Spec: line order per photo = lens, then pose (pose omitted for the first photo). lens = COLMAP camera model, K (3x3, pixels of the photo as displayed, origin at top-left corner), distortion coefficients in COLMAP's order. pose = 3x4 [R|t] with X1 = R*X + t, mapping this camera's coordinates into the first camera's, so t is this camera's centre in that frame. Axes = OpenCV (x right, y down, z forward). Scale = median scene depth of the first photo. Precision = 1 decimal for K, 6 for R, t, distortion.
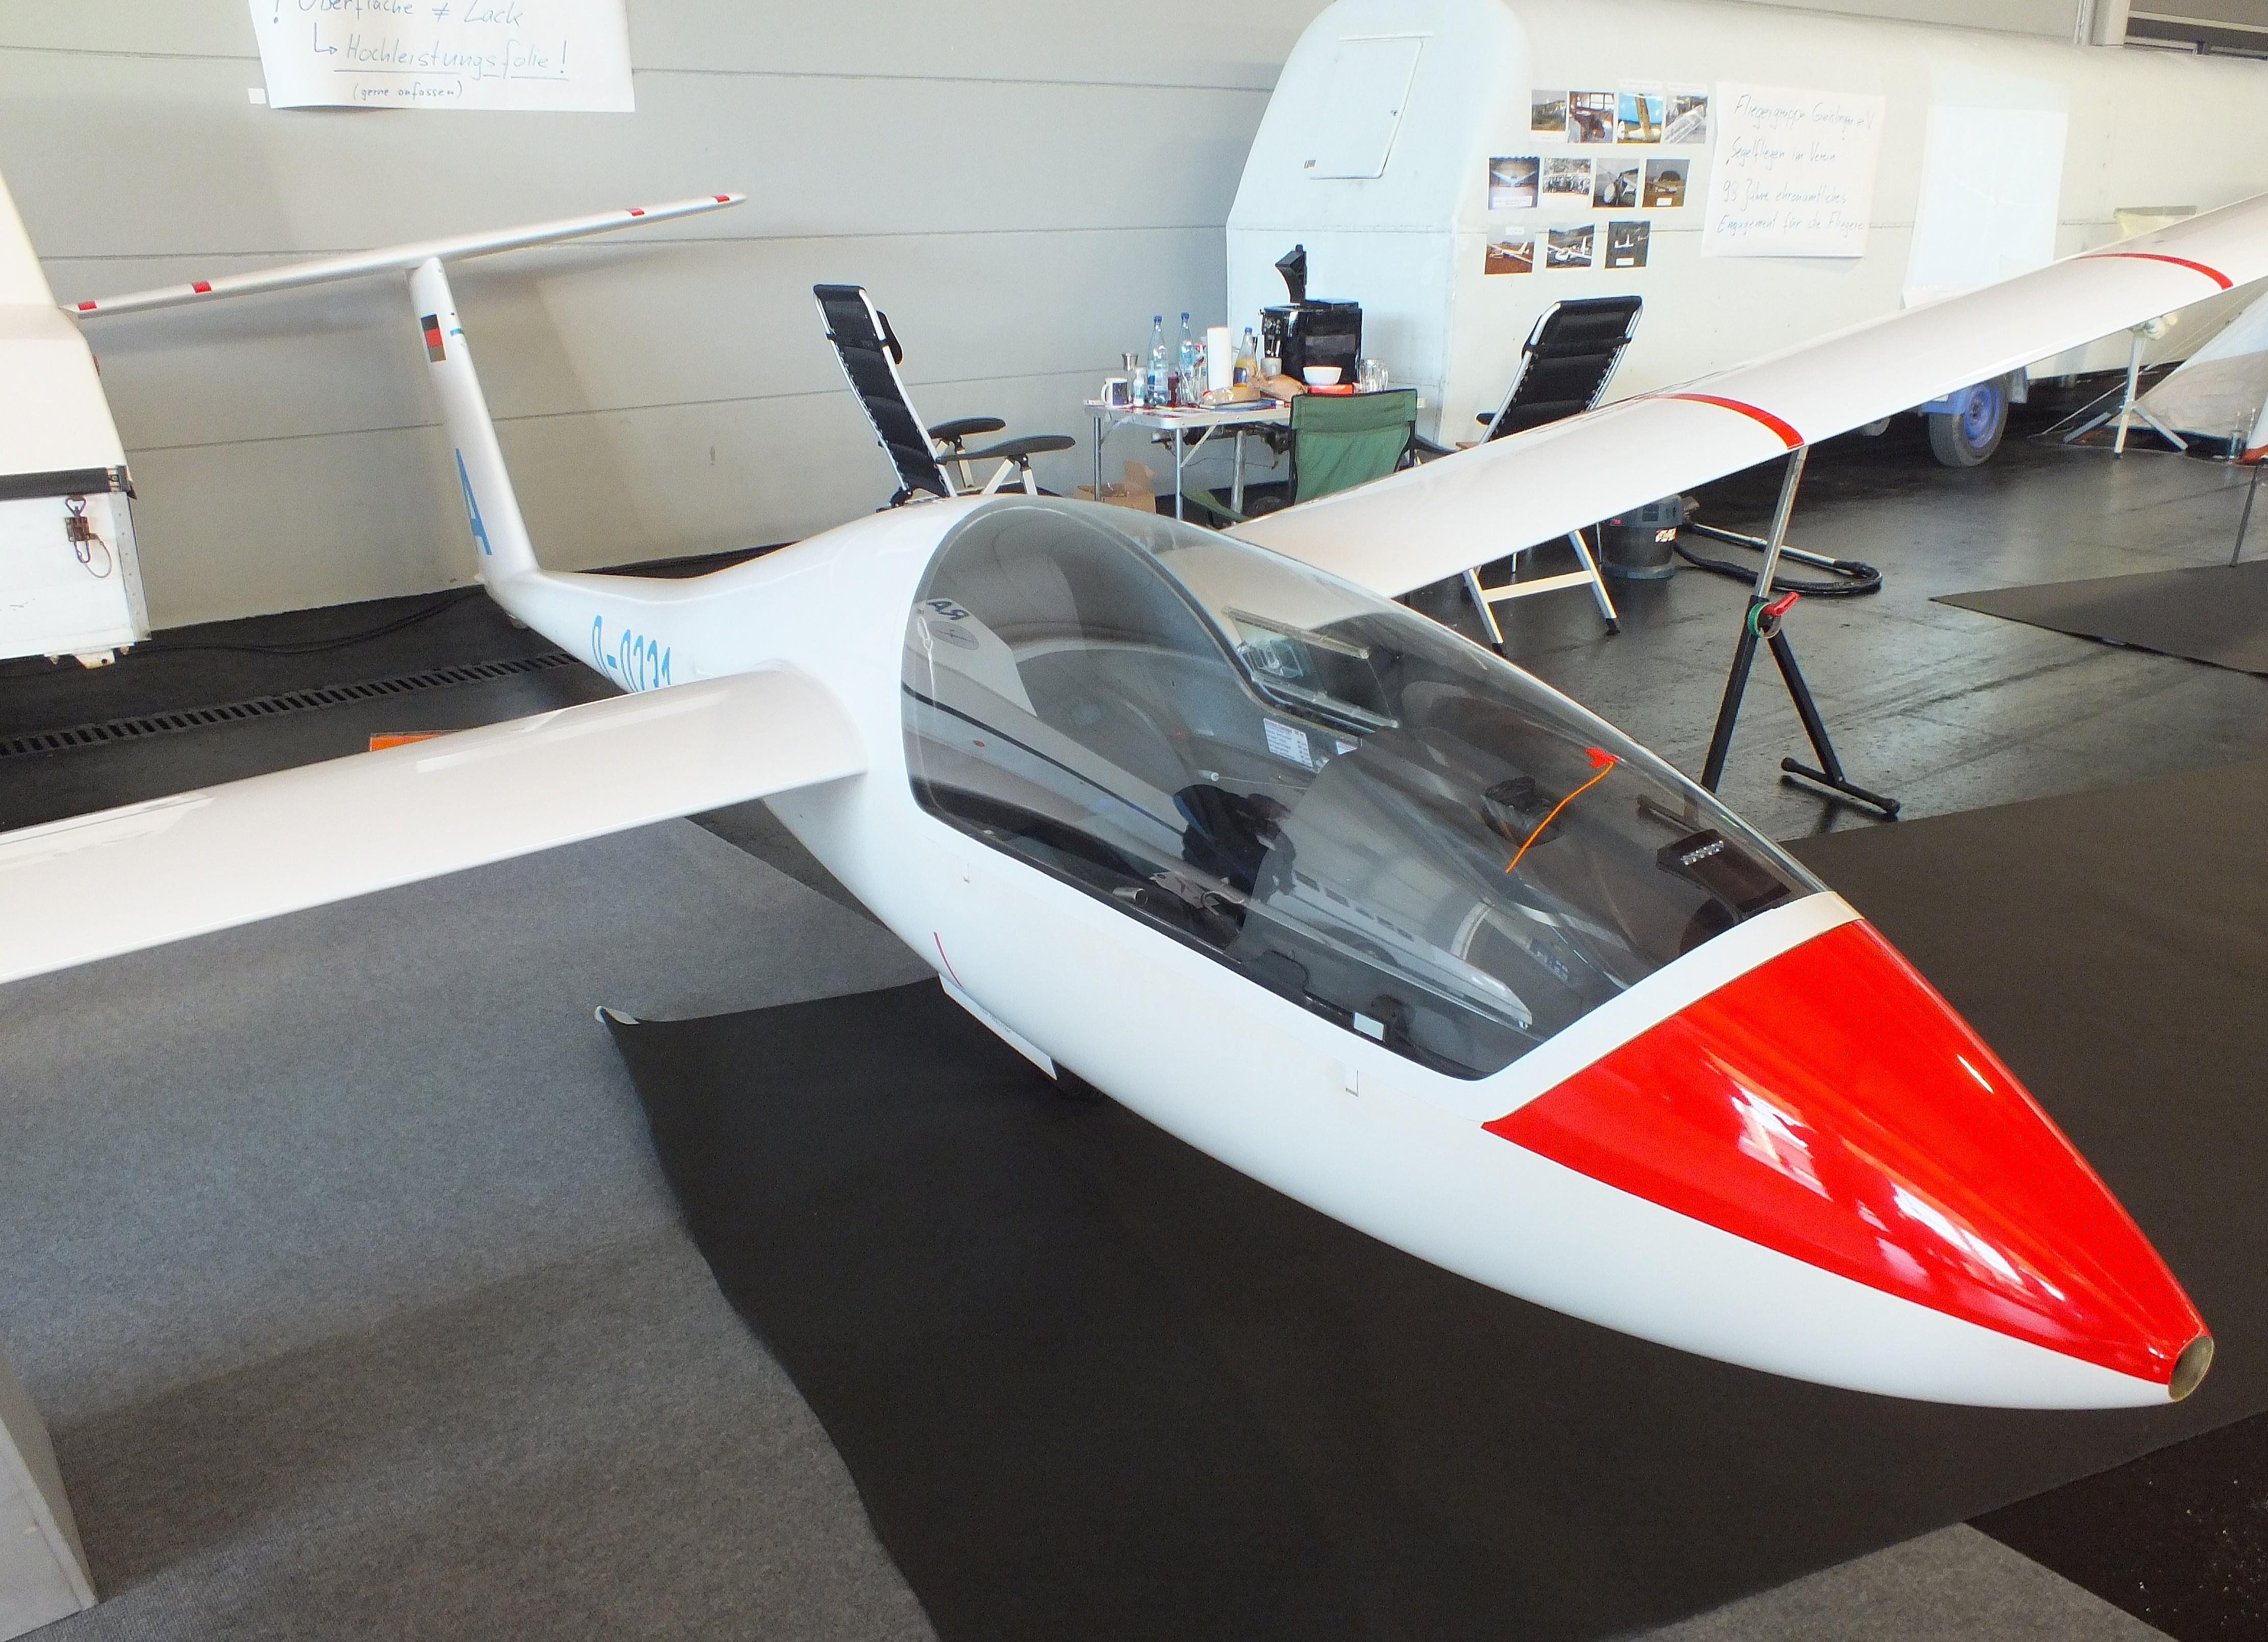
lens RADIAL K [[1871.2, 0, 1134.0], [0, 1871.2, 821.0], [0, 0, 1]] dist [-0.103437, 0.103550]
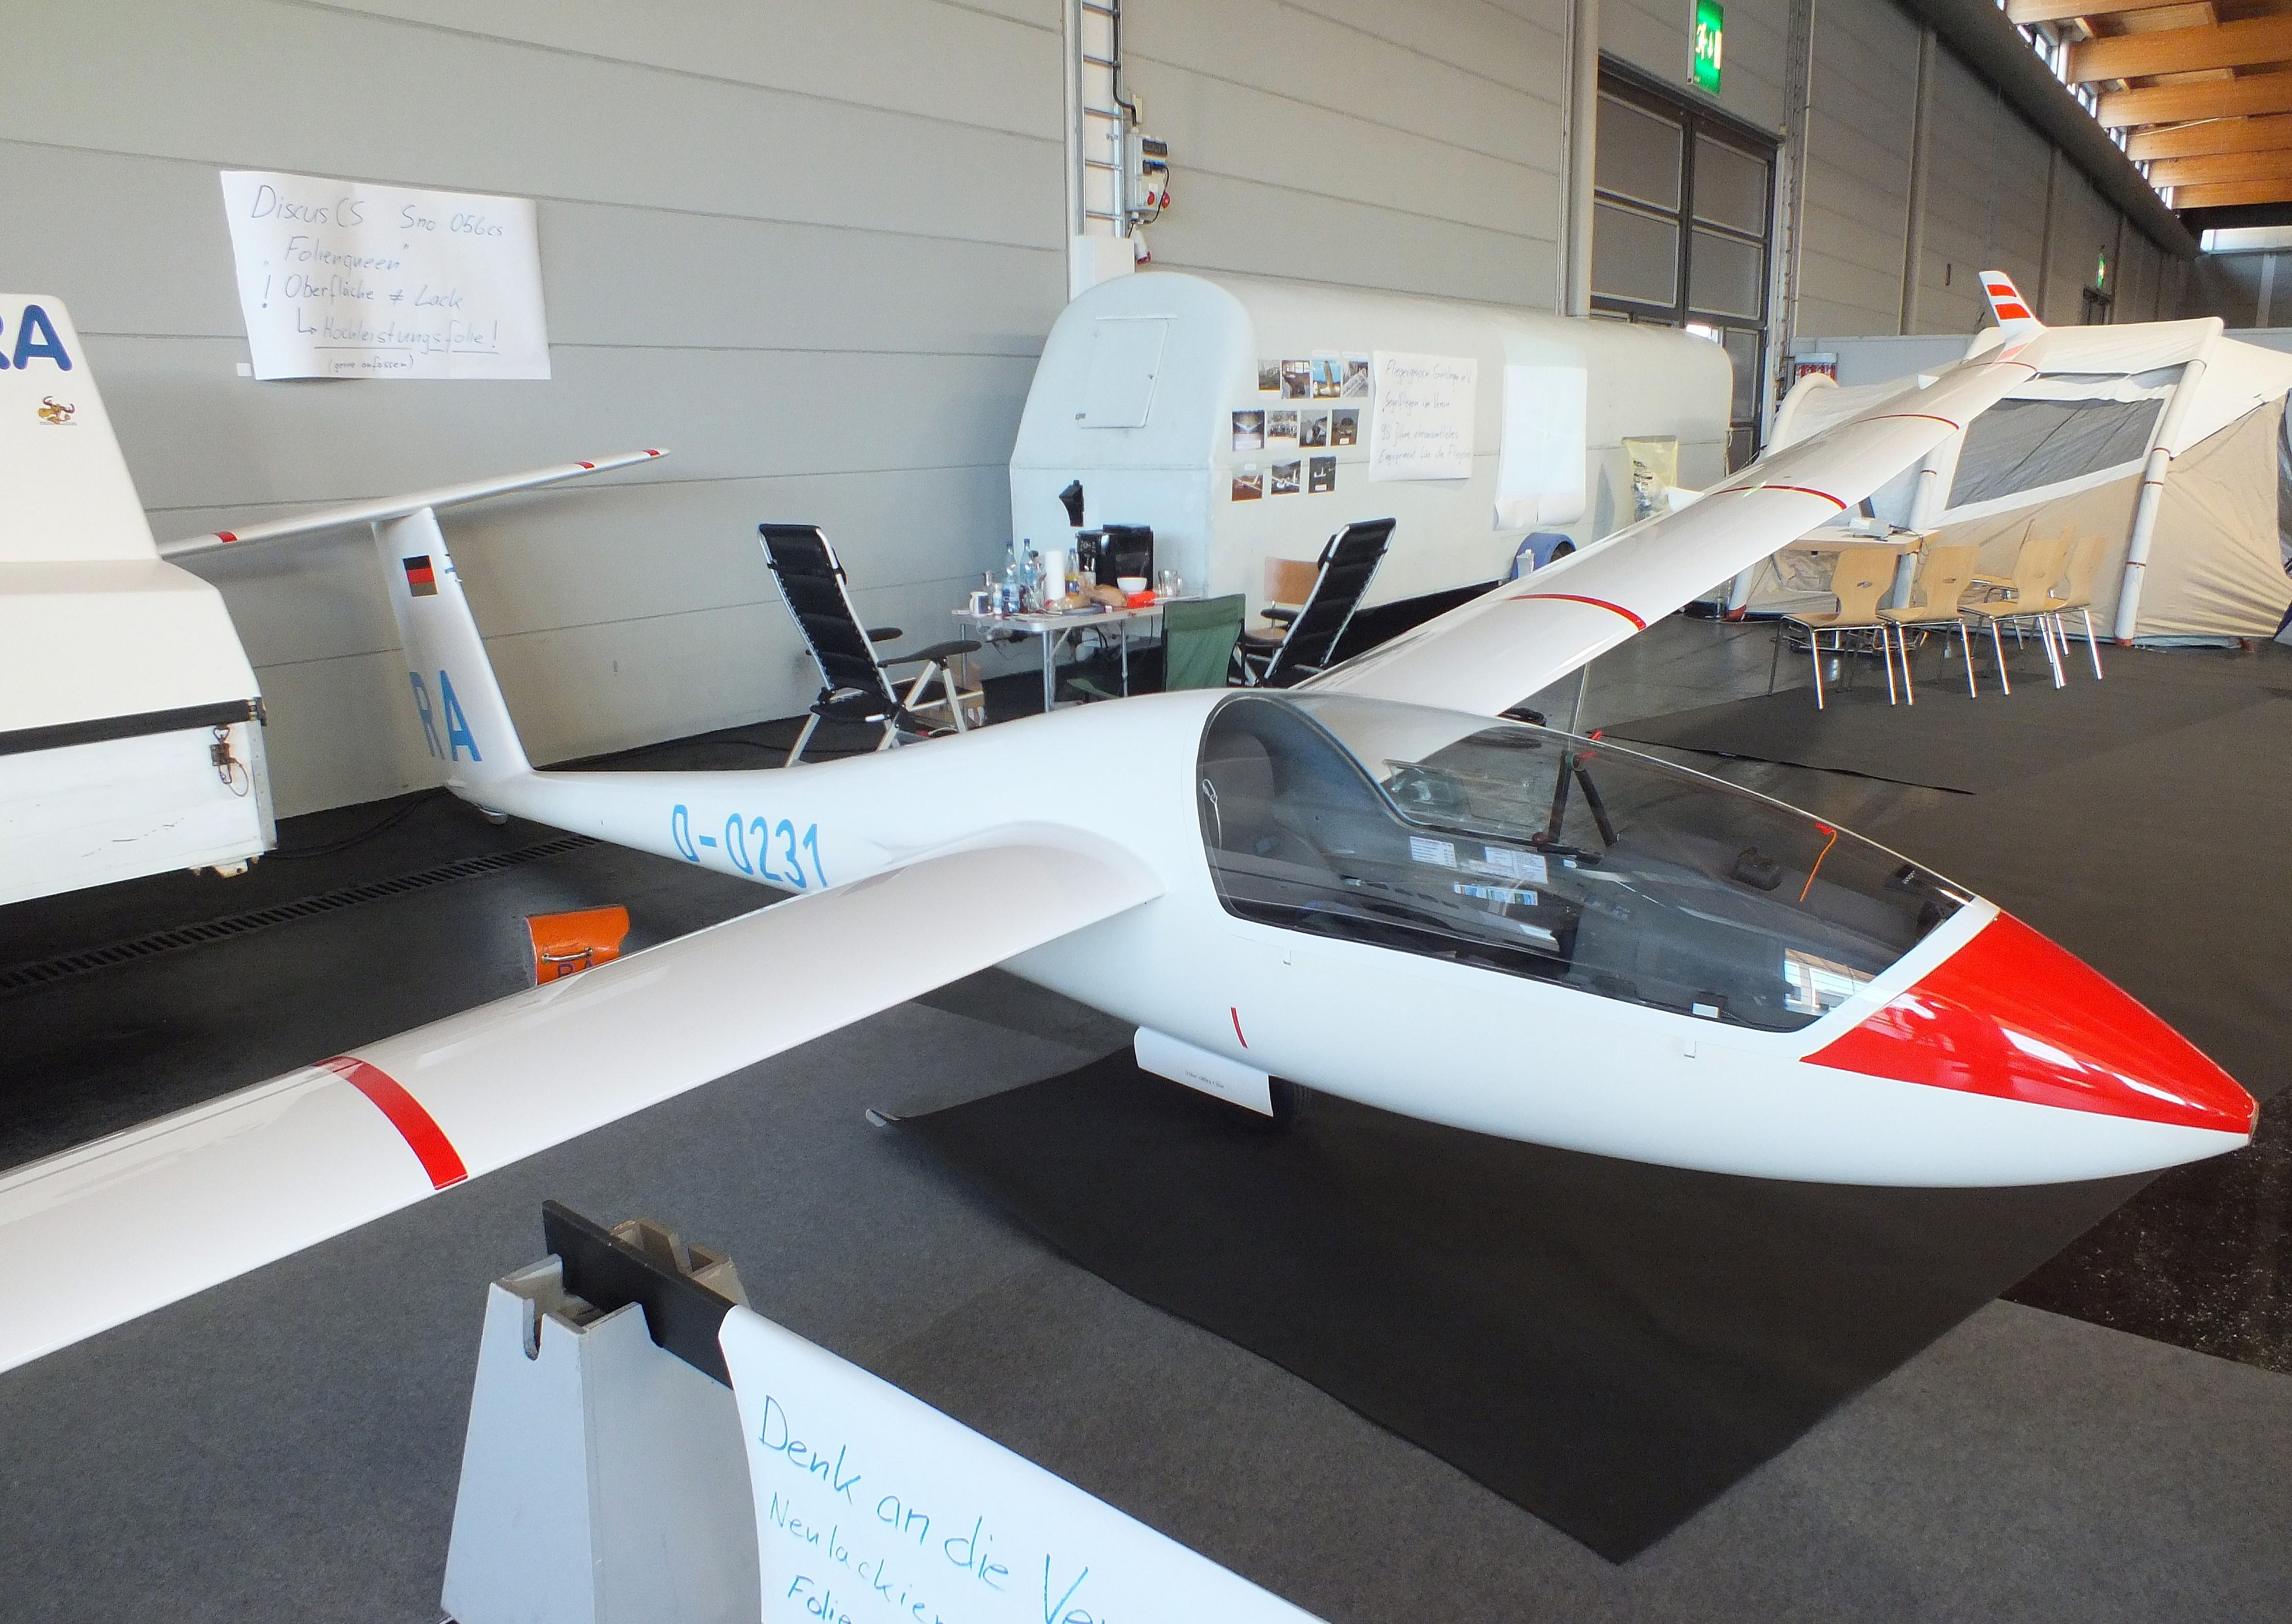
lens RADIAL K [[1646.3, 0, 1146.0], [0, 1646.3, 812.0], [0, 0, 1]] dist [-0.059568, -0.002434]
pose [[0.964515, -0.065522, 0.255769, -0.186196], [0.088441, 0.992932, -0.079149, 0.002945], [-0.248775, 0.098961, 0.963492, -0.062981]]
